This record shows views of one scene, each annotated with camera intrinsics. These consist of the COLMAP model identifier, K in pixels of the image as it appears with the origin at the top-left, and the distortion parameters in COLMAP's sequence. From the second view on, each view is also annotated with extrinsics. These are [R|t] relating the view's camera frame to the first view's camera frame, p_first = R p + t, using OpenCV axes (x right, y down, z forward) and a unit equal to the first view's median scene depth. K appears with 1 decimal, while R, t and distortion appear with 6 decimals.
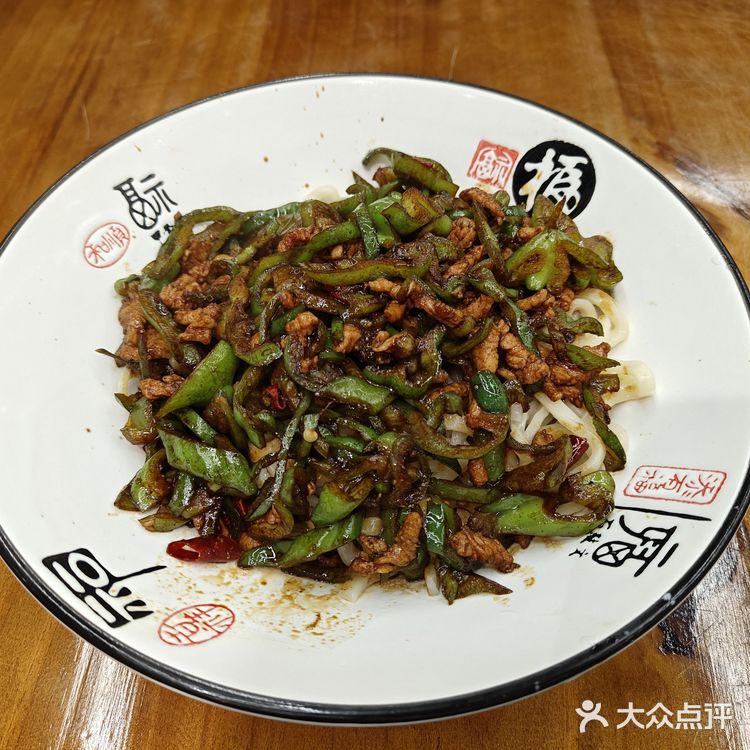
lens RADIAL K [[702.6, 0, 375.0], [0, 702.6, 375.0], [0, 0, 1]] dist [-0.001533, 0.018380]
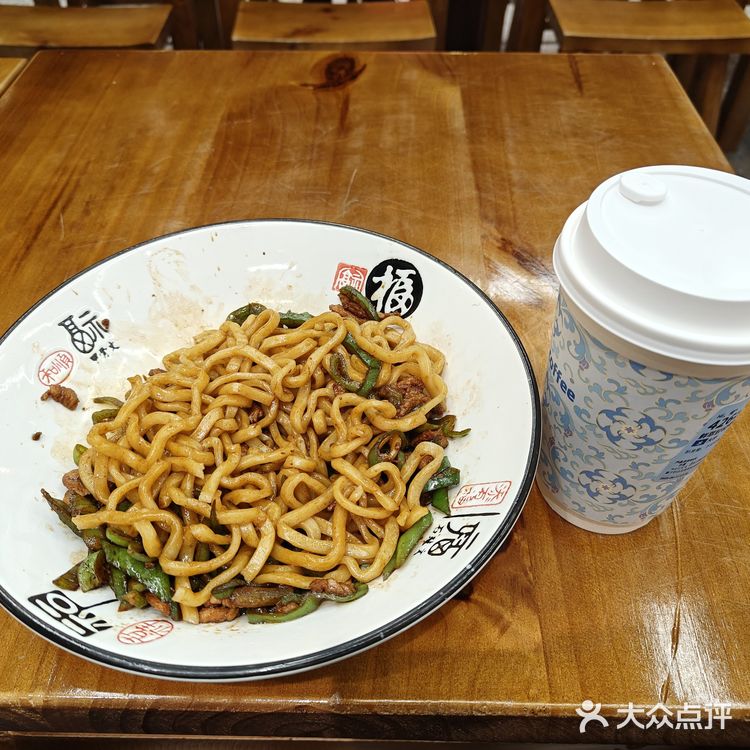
lens RADIAL K [[702.6, 0, 375.0], [0, 702.6, 375.0], [0, 0, 1]] dist [-0.001533, 0.018380]
pose [[0.990889, -0.100759, 0.089369, 0.082073], [0.111195, 0.986437, -0.120735, 0.047422], [-0.075991, 0.129573, 0.988654, -0.315651]]
